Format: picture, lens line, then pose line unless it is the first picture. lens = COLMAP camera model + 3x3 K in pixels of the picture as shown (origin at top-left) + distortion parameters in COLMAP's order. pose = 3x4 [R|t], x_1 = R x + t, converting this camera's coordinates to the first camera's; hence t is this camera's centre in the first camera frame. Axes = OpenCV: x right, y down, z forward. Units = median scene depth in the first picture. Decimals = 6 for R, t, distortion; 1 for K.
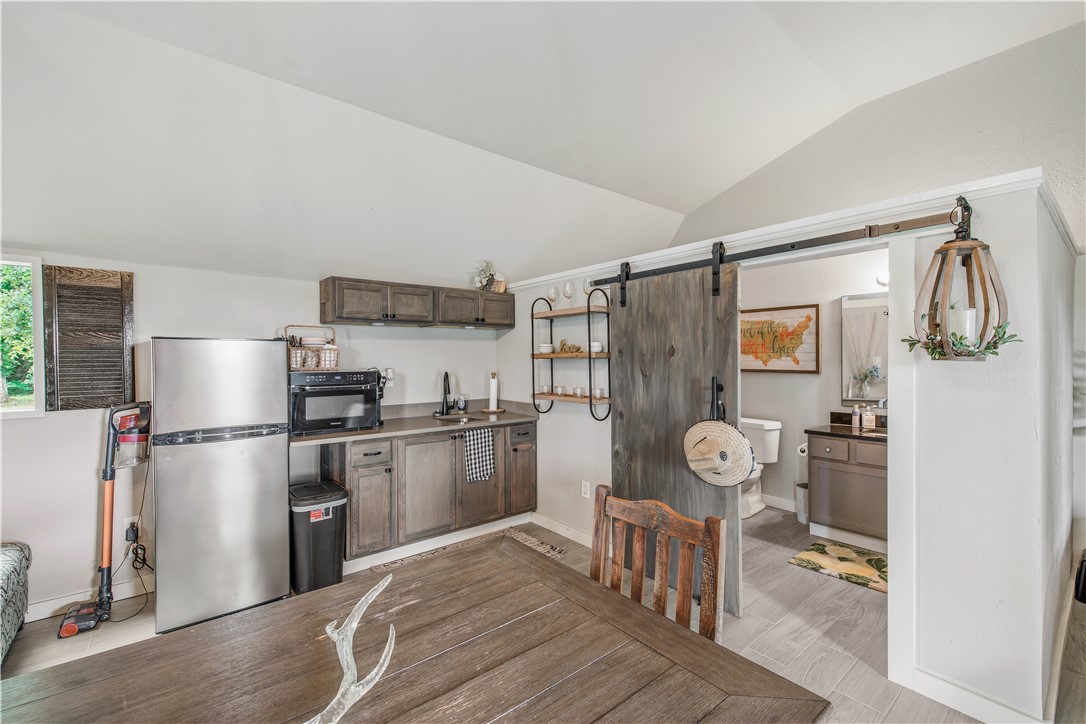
lens RADIAL K [[462.2, 0, 550.0], [0, 462.2, 363.4], [0, 0, 1]] dist [0.010017, -0.005709]
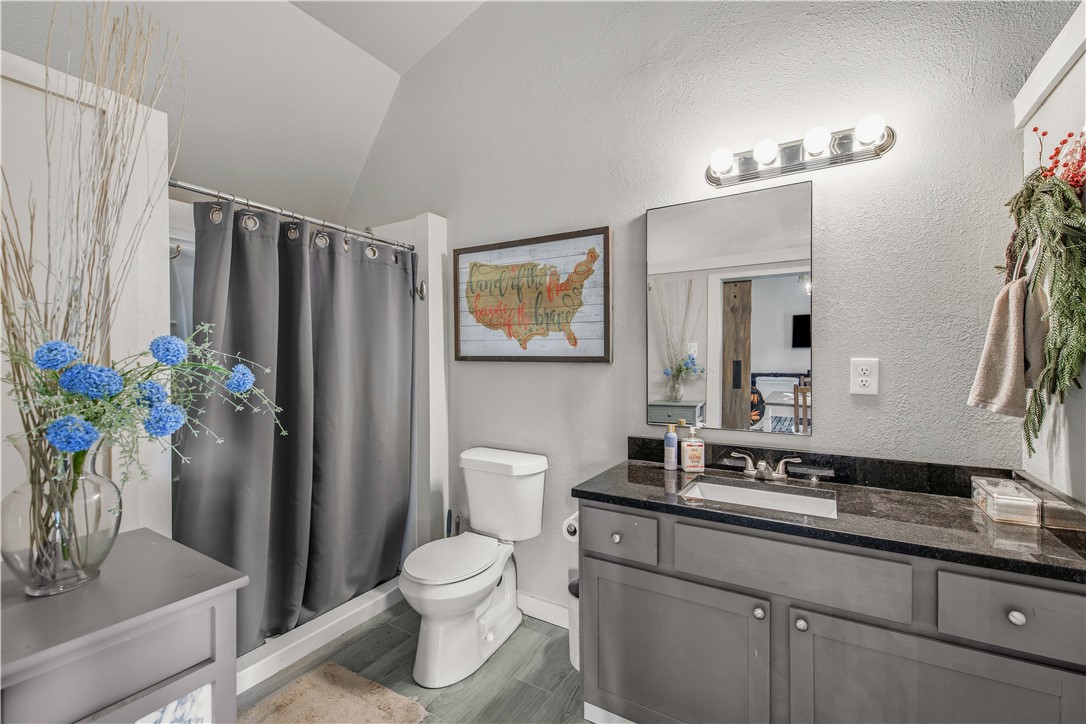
lens RADIAL K [[462.2, 0, 550.0], [0, 462.2, 363.4], [0, 0, 1]] dist [0.010017, -0.005709]
pose [[0.941298, 0.001537, 0.337574, 0.412946], [-0.001502, 0.999999, -0.000367, 0.028116], [-0.337574, -0.000161, 0.941299, 0.643997]]
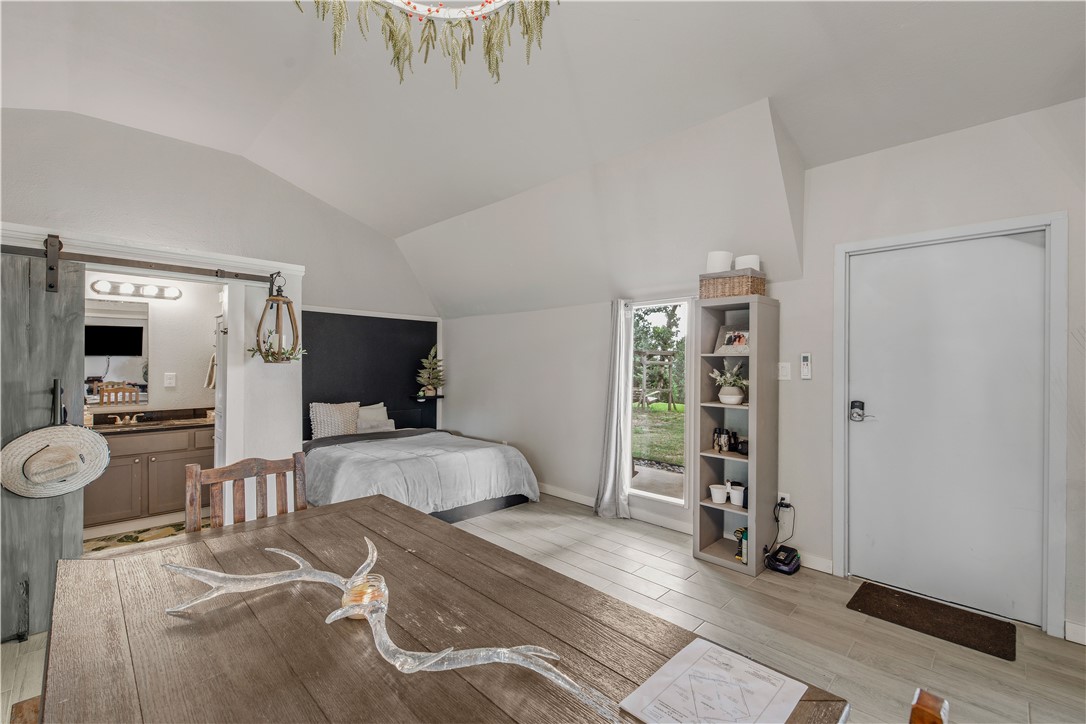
lens RADIAL K [[466.1, 0, 541.3], [0, 466.1, 358.7], [0, 0, 1]] dist [0.015691, -0.007057]
pose [[-0.097402, 0.014736, 0.995136, -0.515887], [0.001154, 0.999891, -0.014693, 0.001945], [-0.995244, -0.000283, -0.097408, 0.087313]]
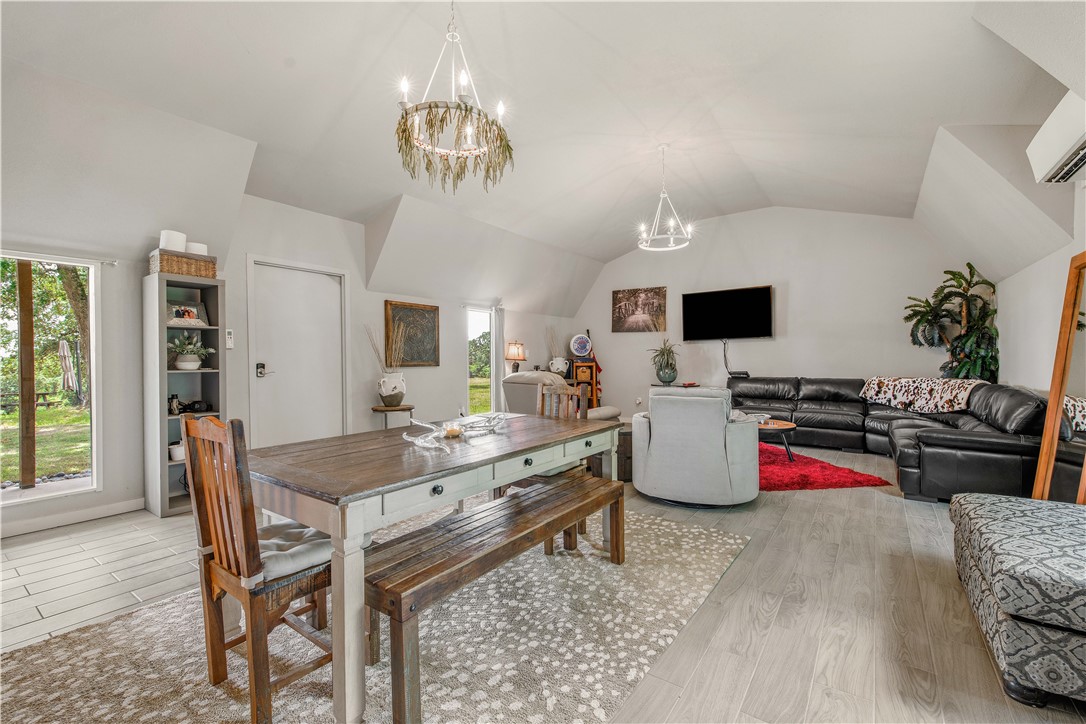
lens RADIAL K [[459.3, 0, 546.8], [0, 459.3, 361.2], [0, 0, 1]] dist [0.017554, -0.008328]
pose [[-0.964595, 0.013717, -0.263377, -0.104920], [0.010349, 0.999846, 0.014169, 0.055561], [0.263531, 0.010941, -0.964589, 0.892205]]
